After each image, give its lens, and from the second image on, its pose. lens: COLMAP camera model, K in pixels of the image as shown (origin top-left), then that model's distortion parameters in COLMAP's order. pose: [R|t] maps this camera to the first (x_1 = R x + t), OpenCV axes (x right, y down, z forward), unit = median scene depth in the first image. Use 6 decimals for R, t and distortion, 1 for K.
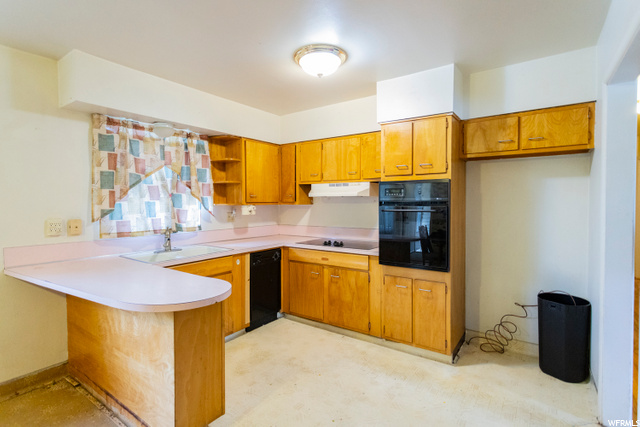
lens RADIAL K [[320.3, 0, 321.5], [0, 320.3, 211.8], [0, 0, 1]] dist [-0.002706, -0.000560]
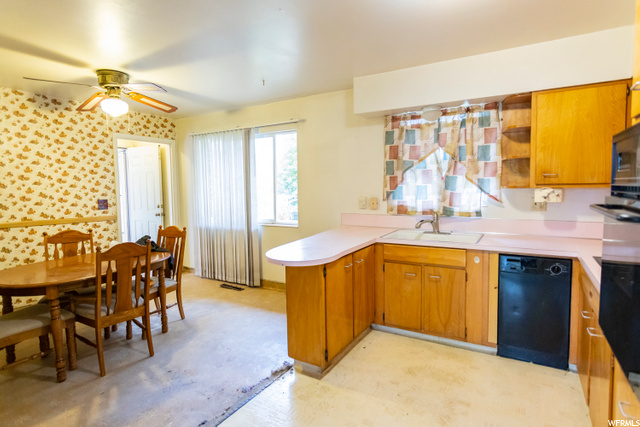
lens RADIAL K [[335.1, 0, 322.4], [0, 335.1, 210.2], [0, 0, 1]] dist [0.001670, 0.000346]
pose [[0.076351, 0.081895, -0.993712, 0.539915], [-0.010128, 0.996633, 0.081358, -0.032445], [0.997030, 0.003852, 0.076924, 0.551485]]
